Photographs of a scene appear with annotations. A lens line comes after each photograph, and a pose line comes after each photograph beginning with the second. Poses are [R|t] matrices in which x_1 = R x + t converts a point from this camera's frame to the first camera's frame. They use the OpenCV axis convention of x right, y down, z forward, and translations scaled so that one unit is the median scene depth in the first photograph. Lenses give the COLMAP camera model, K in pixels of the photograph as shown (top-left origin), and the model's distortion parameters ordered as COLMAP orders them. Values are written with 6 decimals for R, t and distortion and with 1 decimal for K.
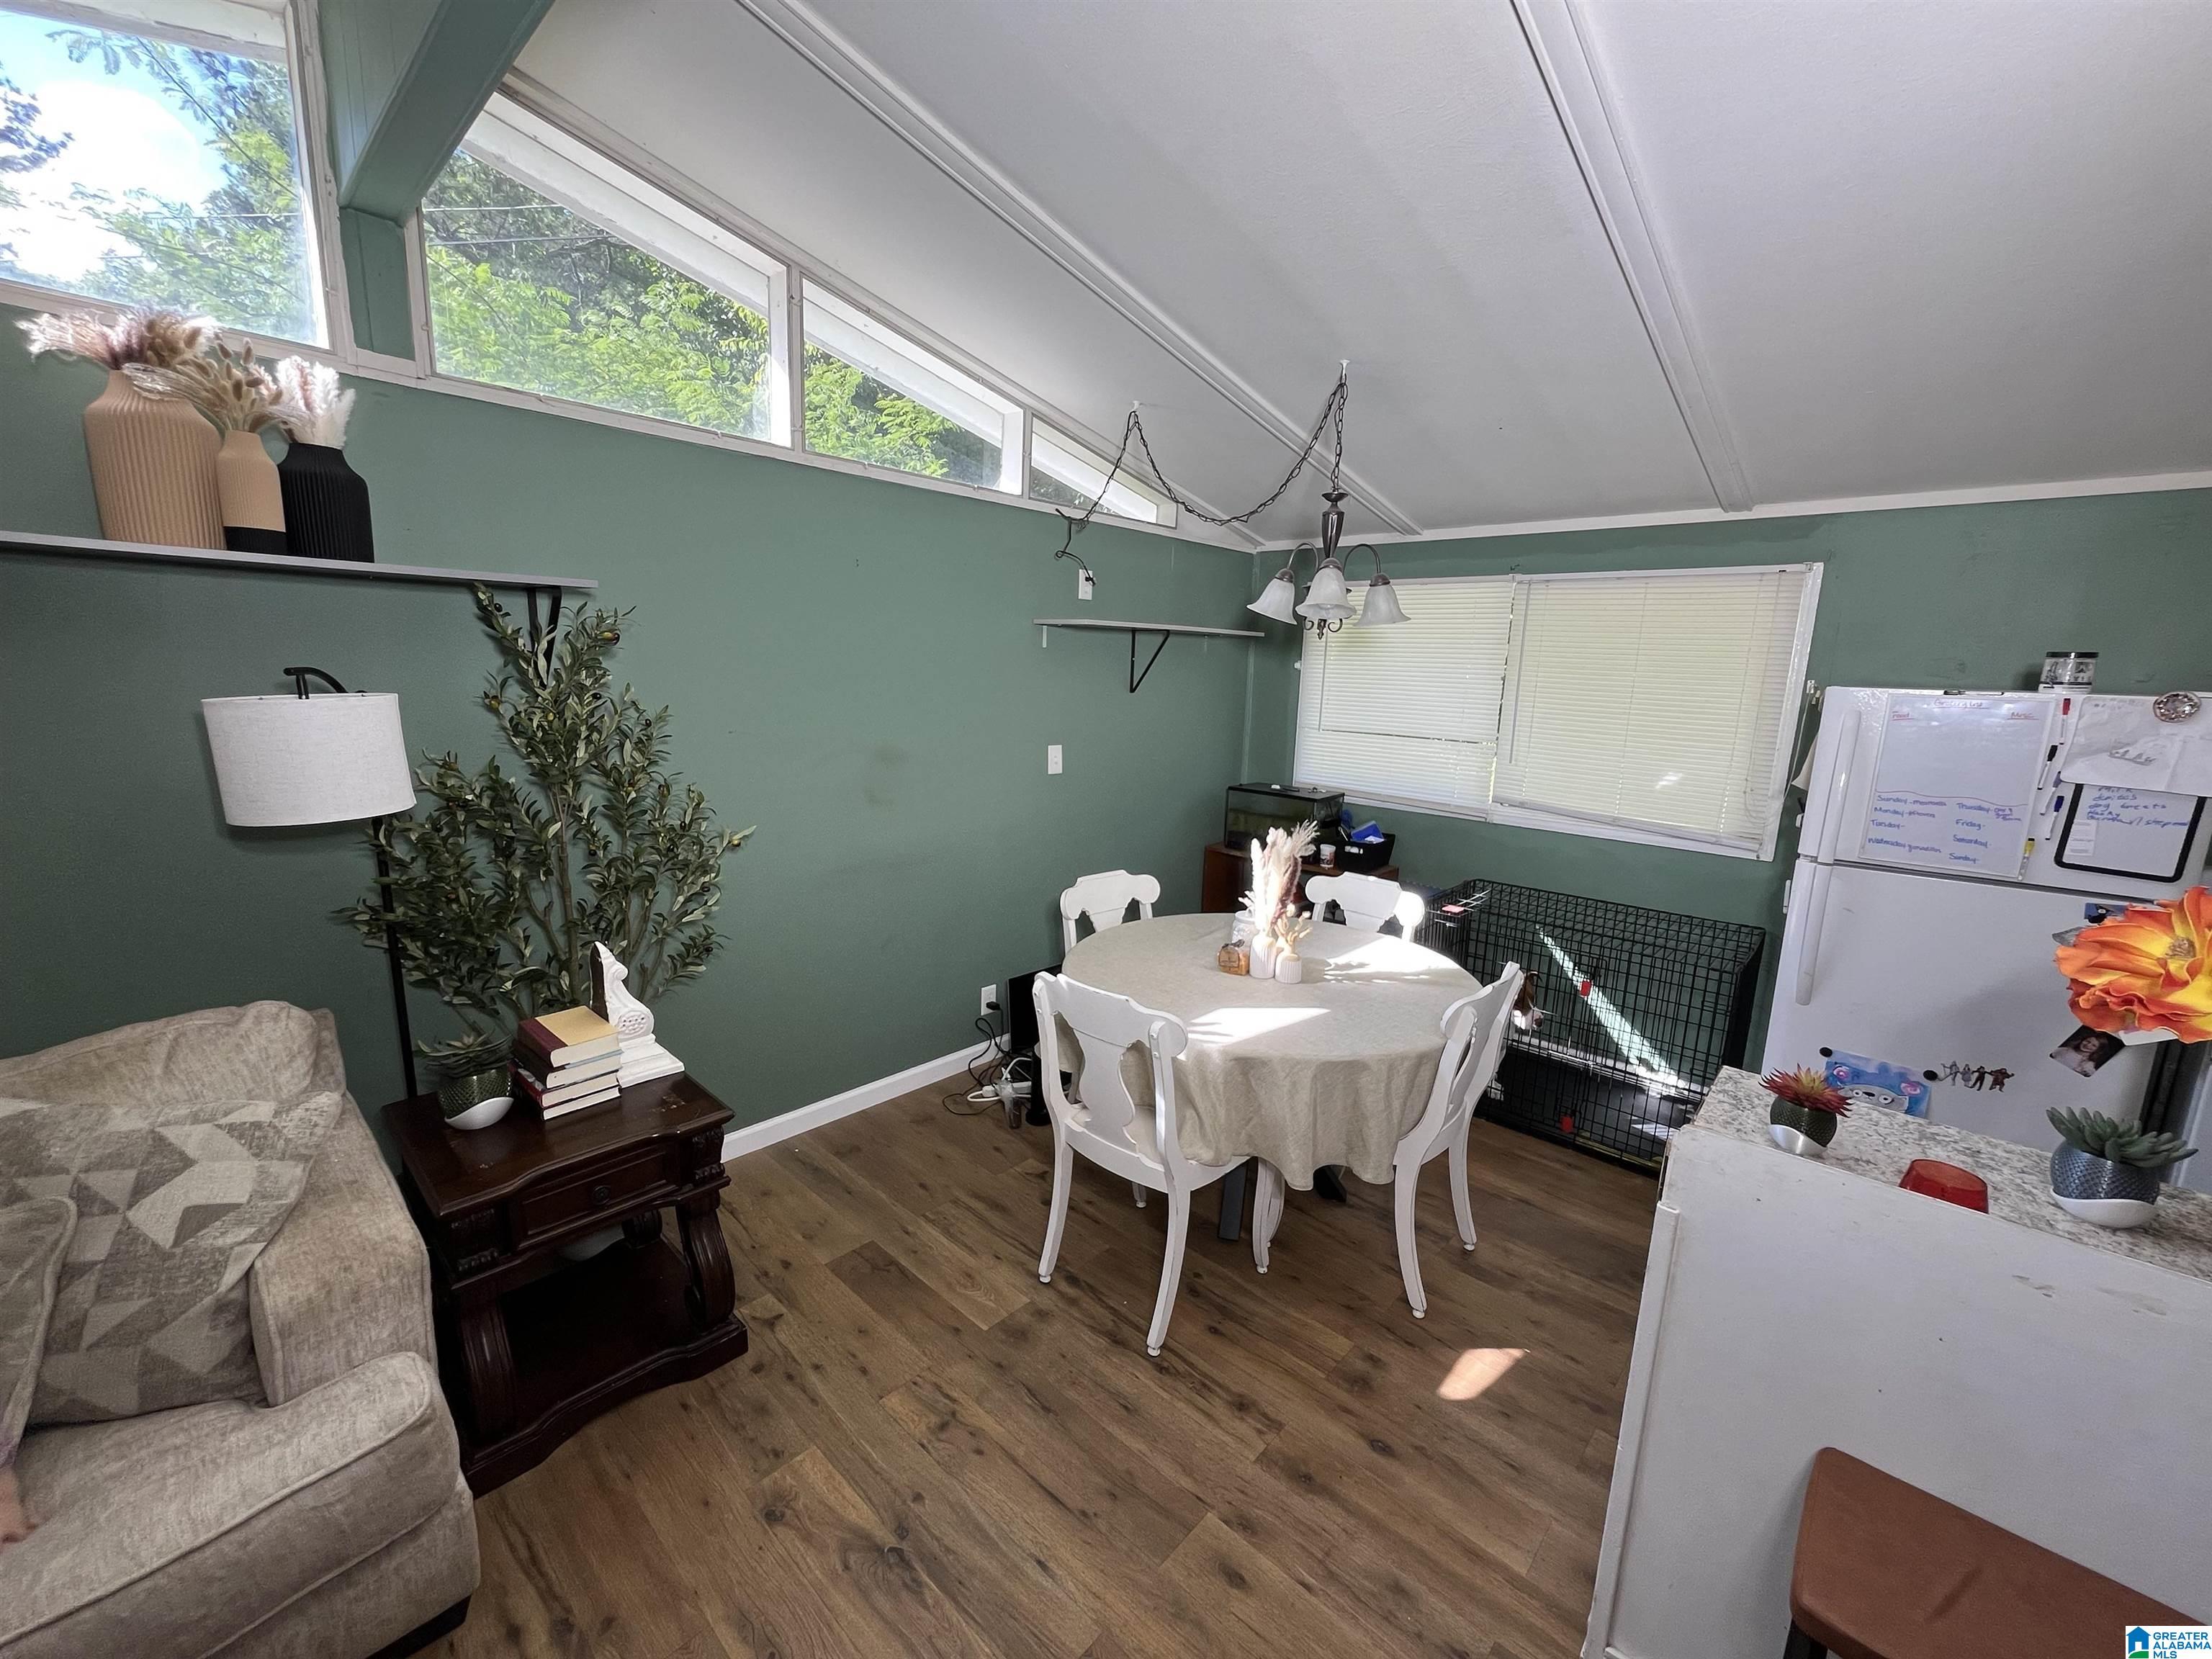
lens RADIAL K [[892.5, 0, 1100.5], [0, 892.5, 829.0], [0, 0, 1]] dist [-0.000718, -0.001380]
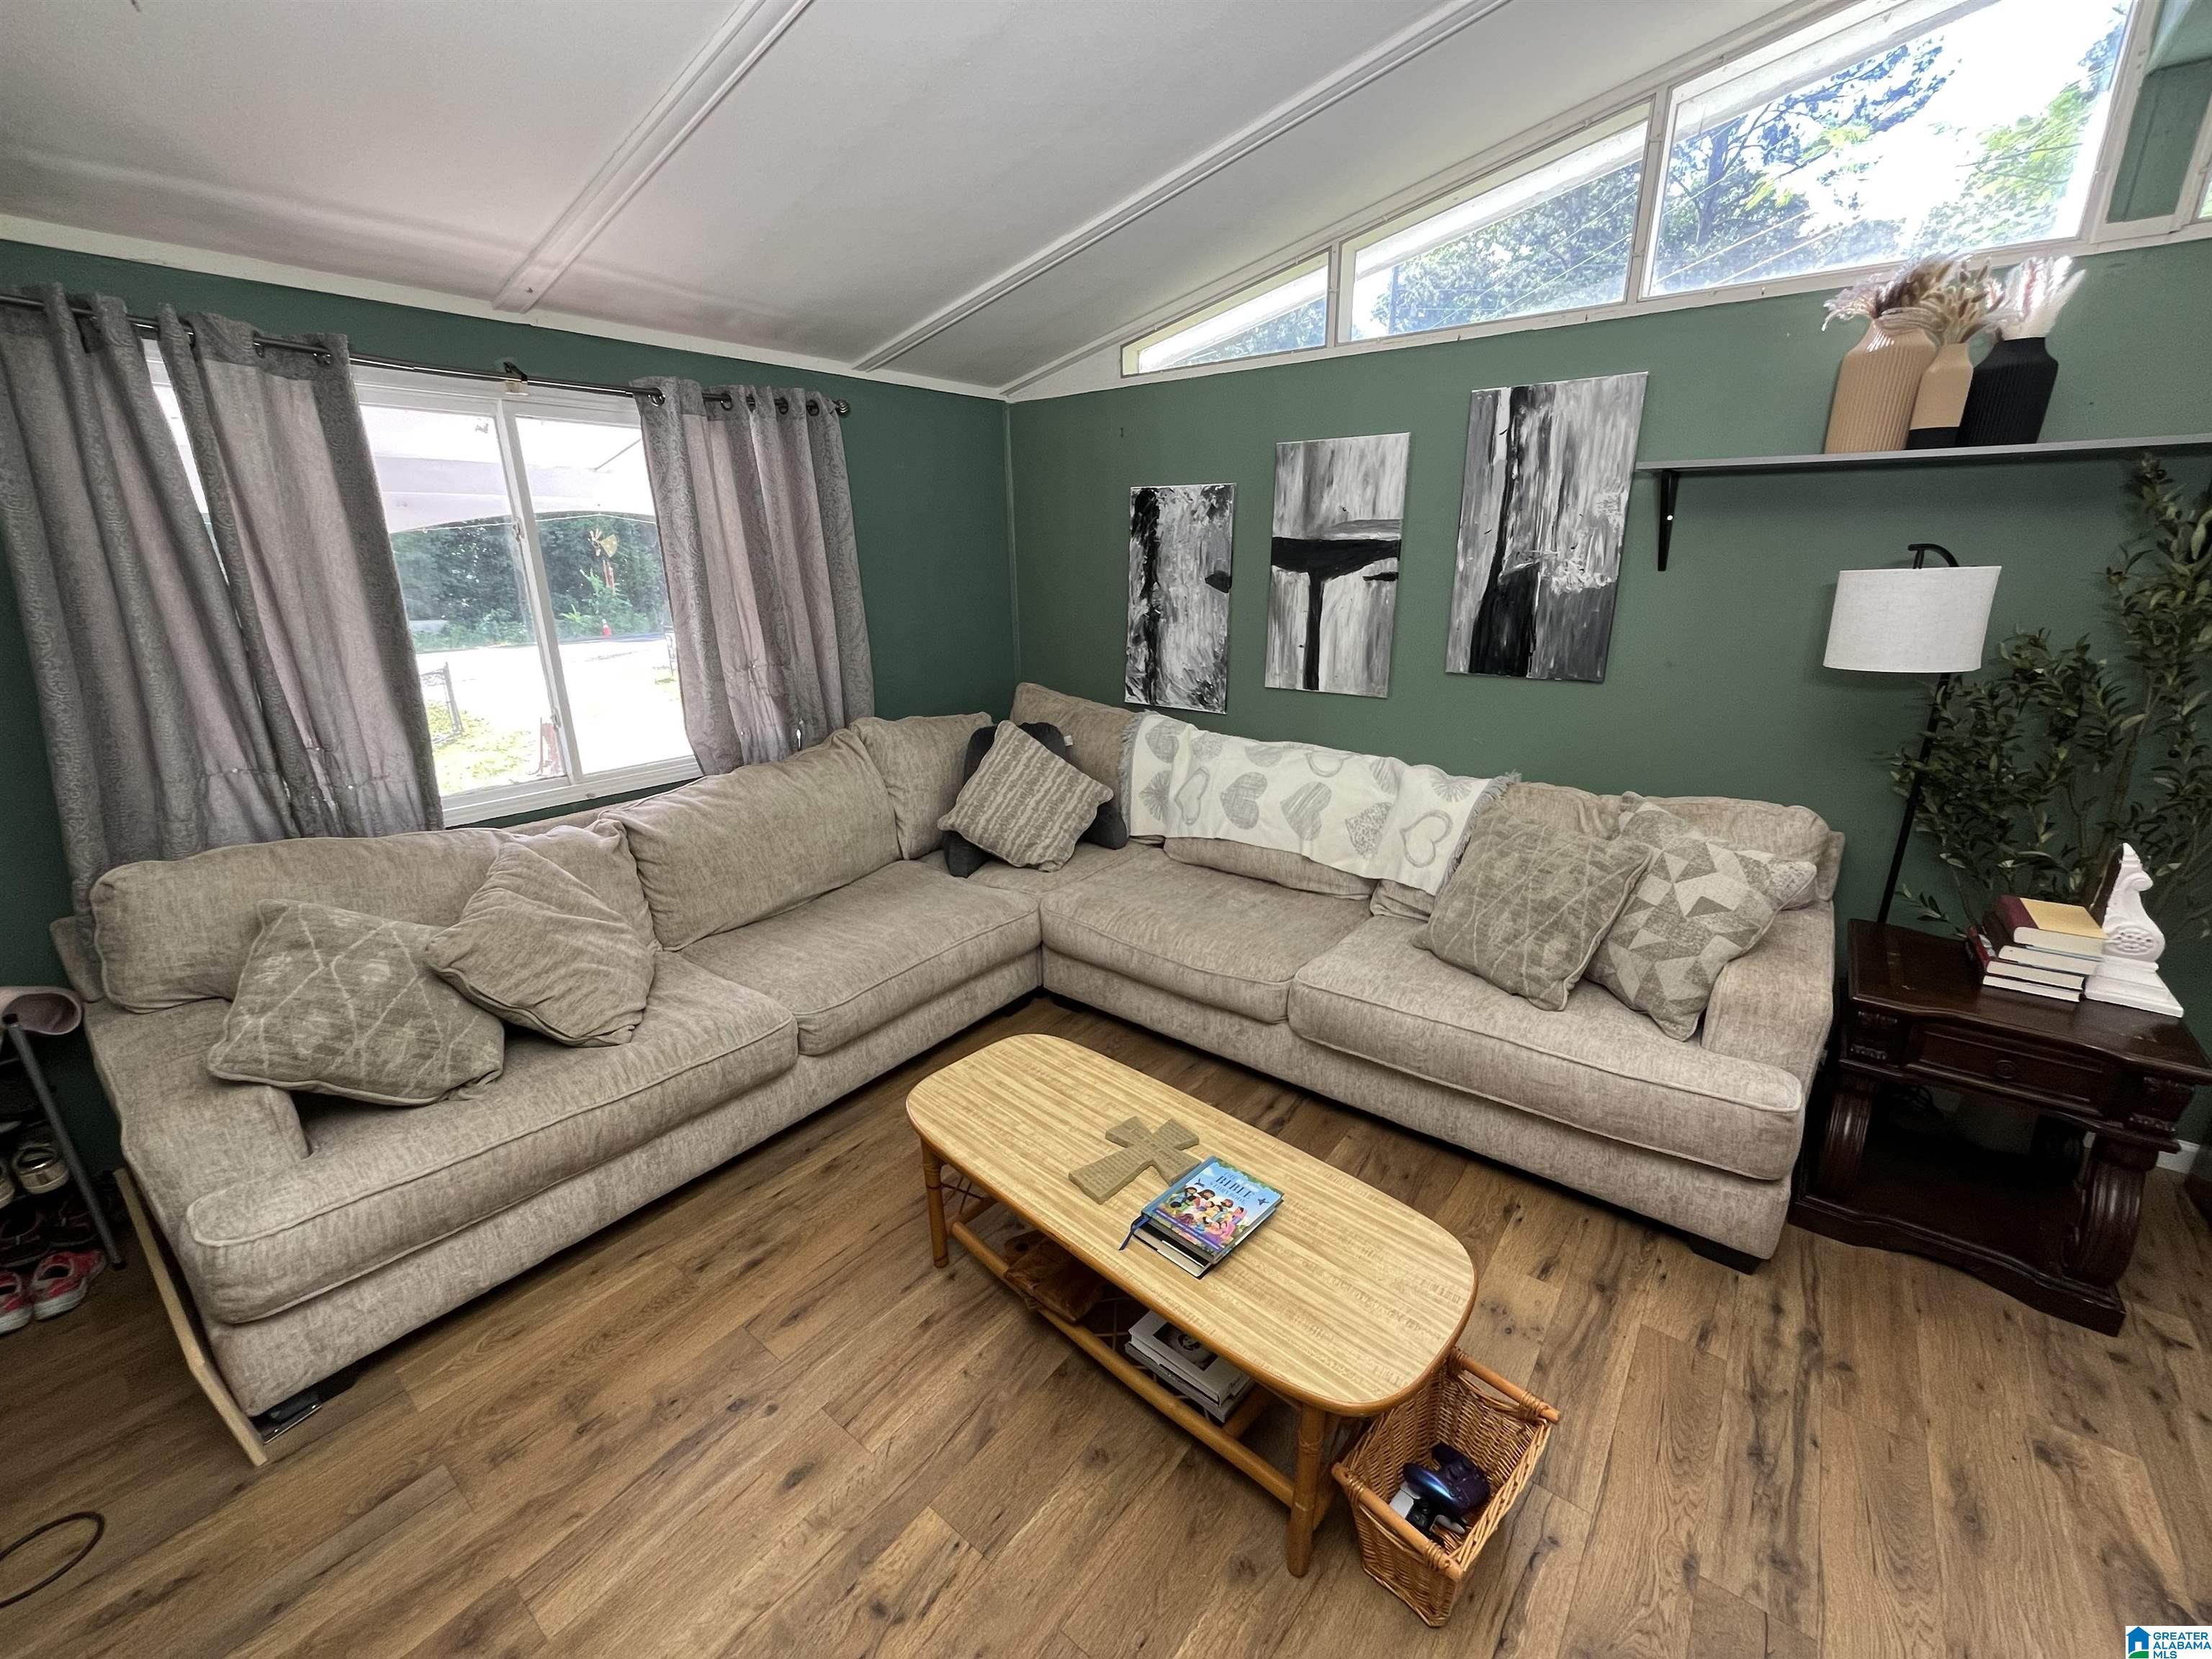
lens RADIAL K [[892.5, 0, 1104.4], [0, 892.5, 829.1], [0, 0, 1]] dist [-0.000718, -0.001380]
pose [[0.084035, 0.266919, -0.960048, 0.244791], [-0.169382, 0.953261, 0.250206, 0.065972], [0.981961, 0.141589, 0.125318, -0.168832]]
